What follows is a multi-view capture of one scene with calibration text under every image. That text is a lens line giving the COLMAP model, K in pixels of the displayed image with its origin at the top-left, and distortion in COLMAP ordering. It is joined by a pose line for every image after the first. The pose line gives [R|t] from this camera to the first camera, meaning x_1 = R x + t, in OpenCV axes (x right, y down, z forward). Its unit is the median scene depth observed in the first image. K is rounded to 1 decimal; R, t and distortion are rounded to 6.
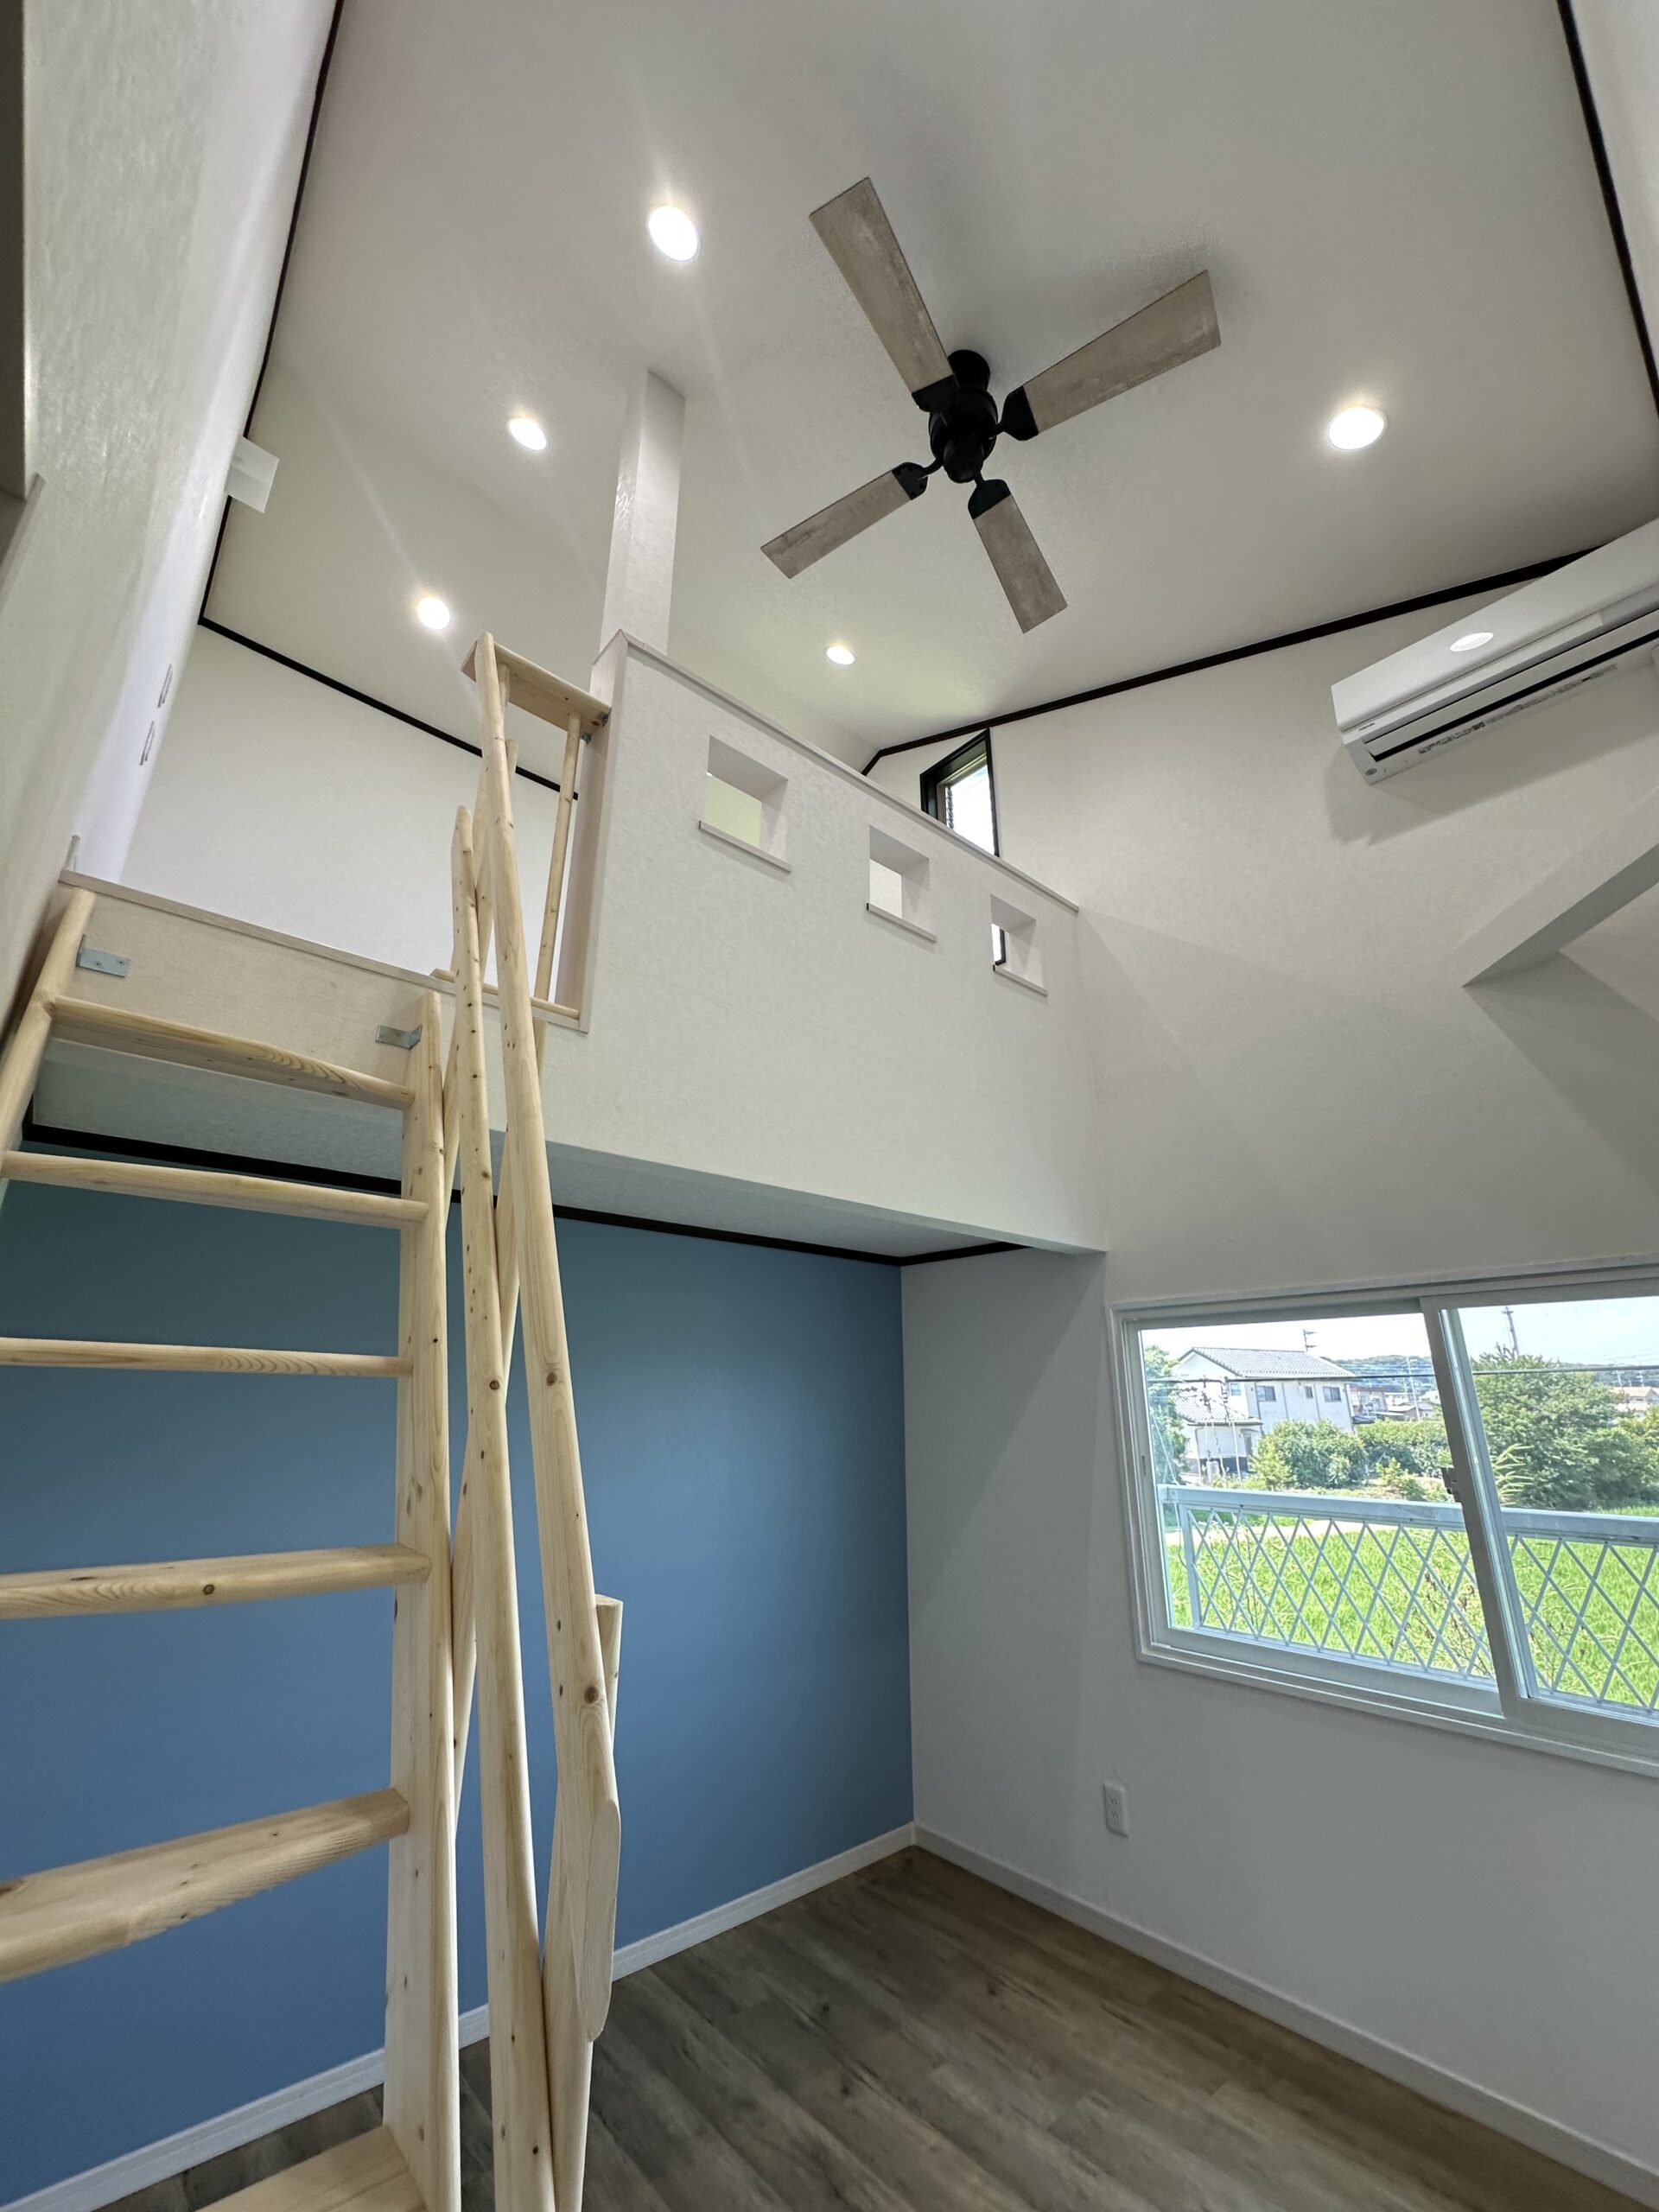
lens RADIAL K [[875.4, 0, 828.4], [0, 875.4, 1107.4], [0, 0, 1]] dist [-0.003494, 0.000706]
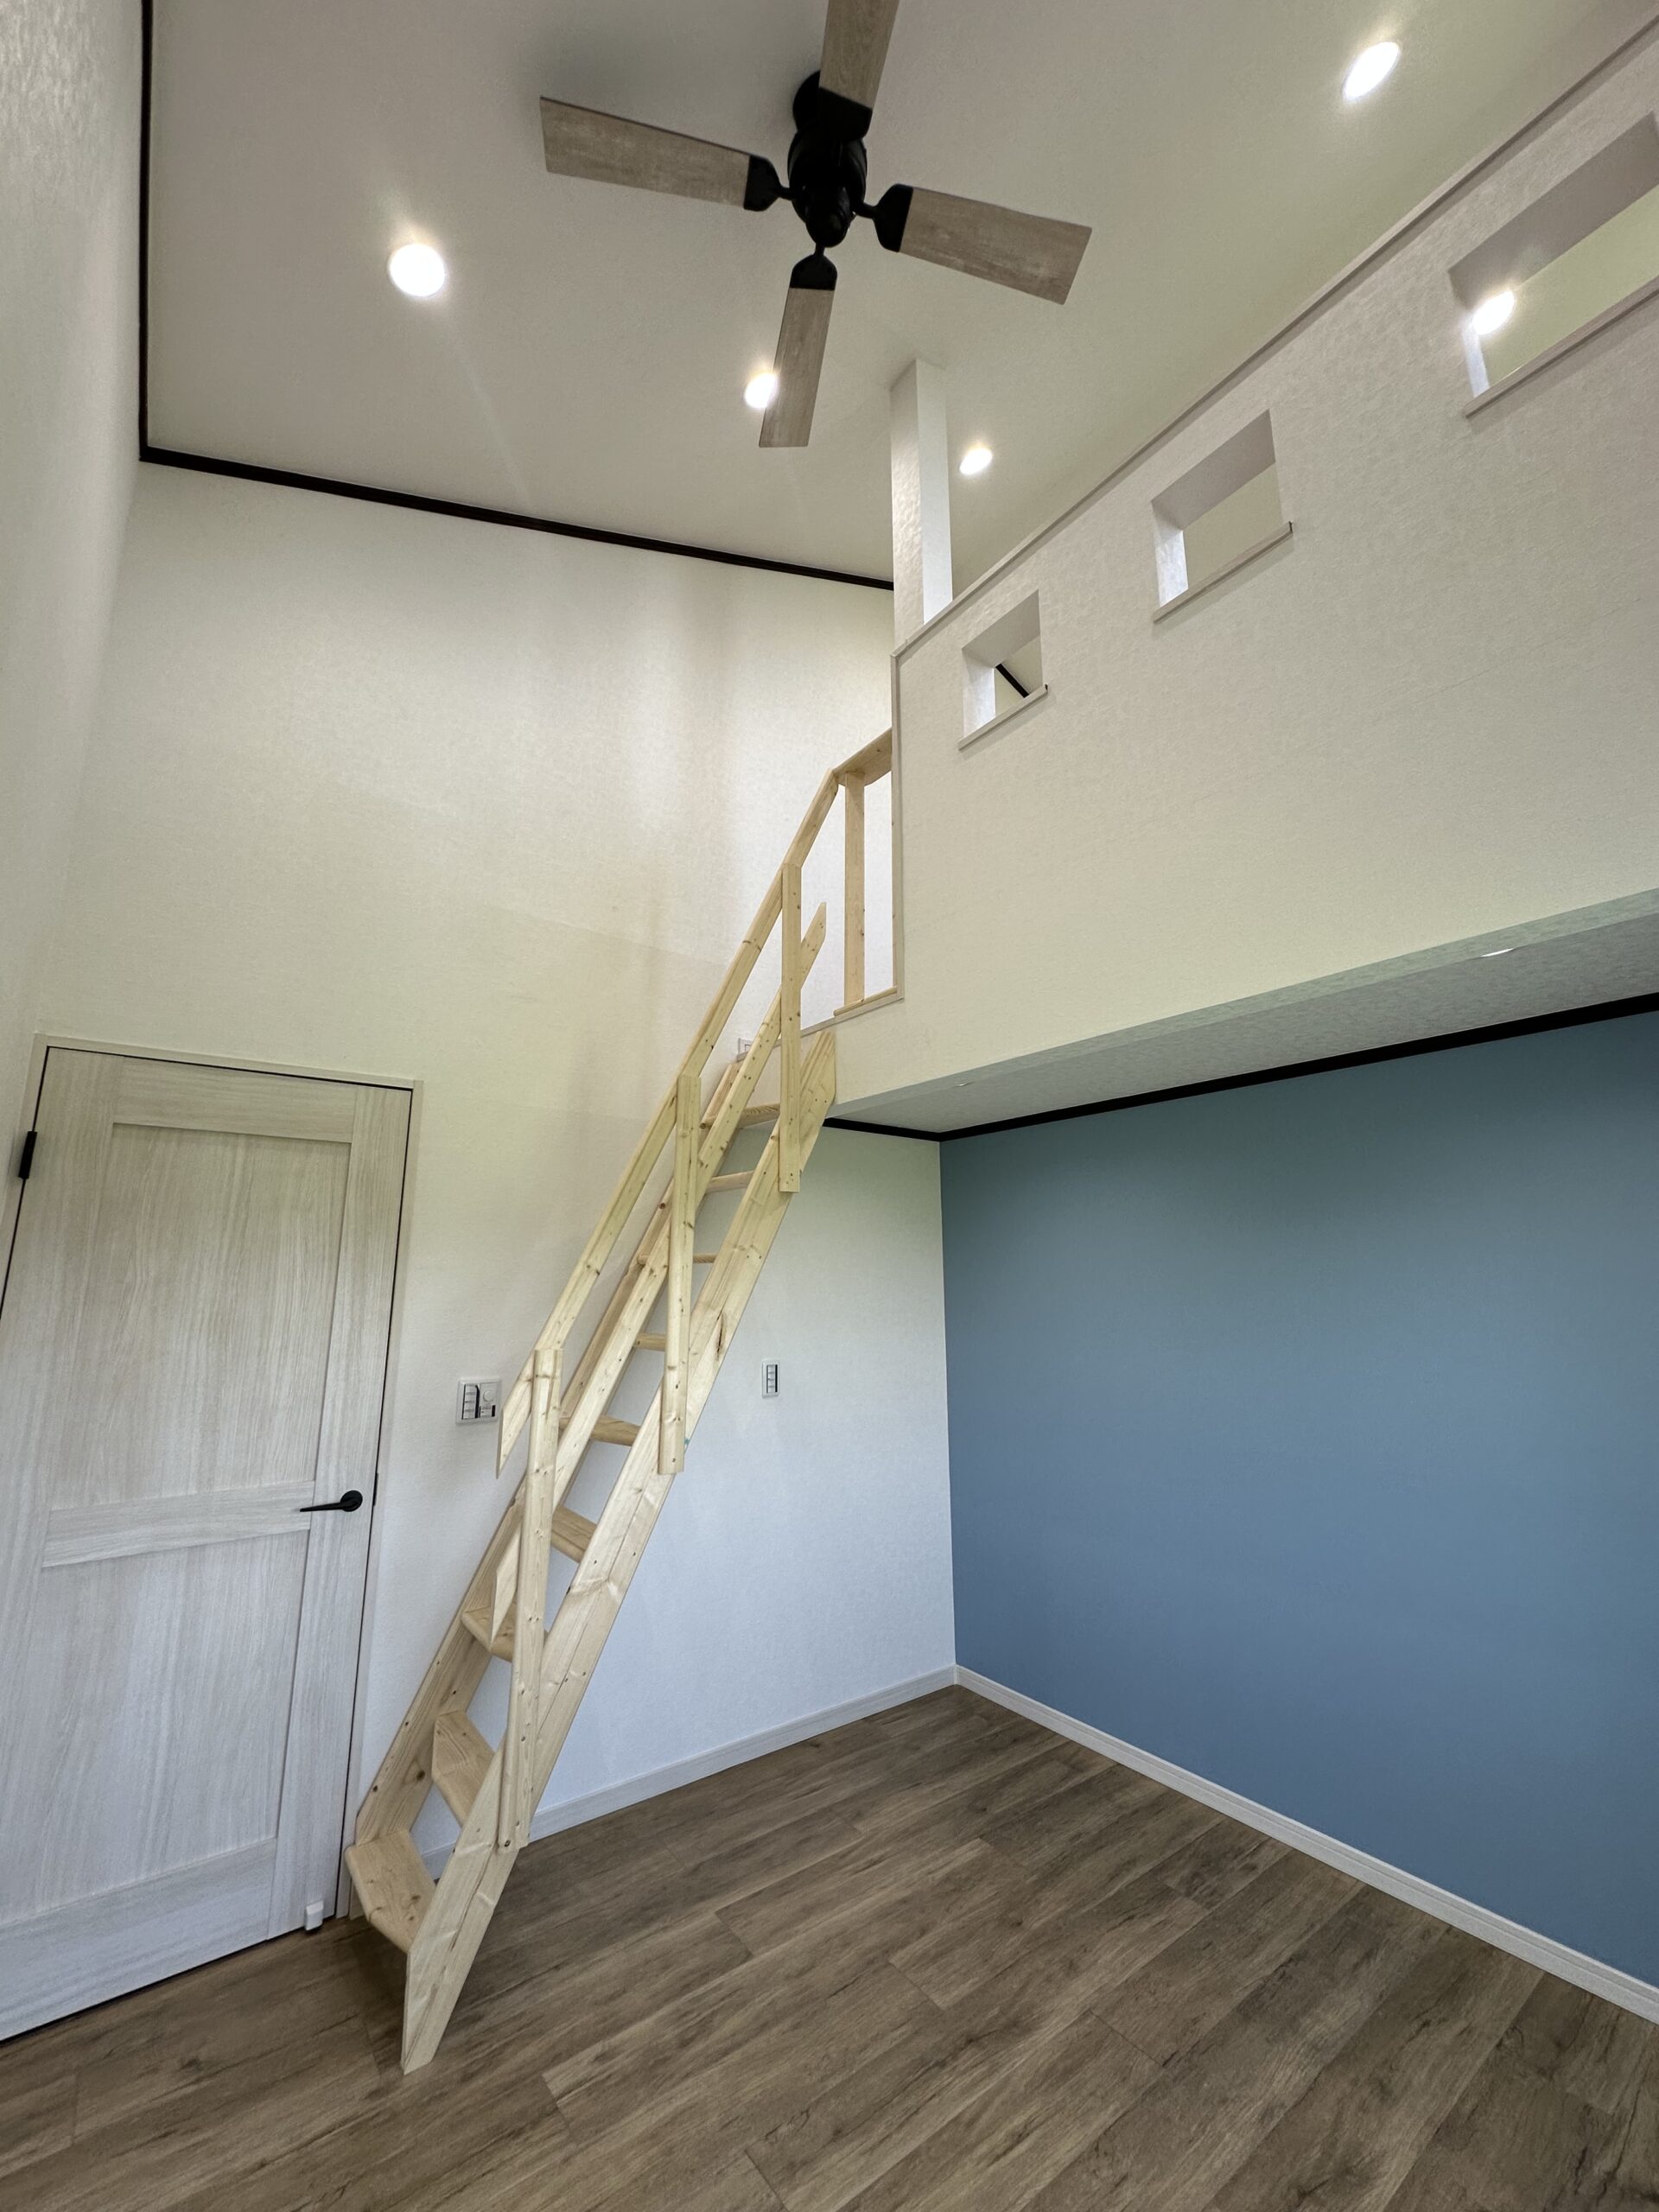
lens RADIAL K [[875.4, 0, 828.0], [0, 875.4, 1110.7], [0, 0, 1]] dist [-0.003494, 0.000706]
pose [[-0.054078, -0.202162, -0.977858, 0.828760], [0.320507, 0.923960, -0.208744, 0.260888], [0.945701, -0.324698, 0.014828, 0.709148]]
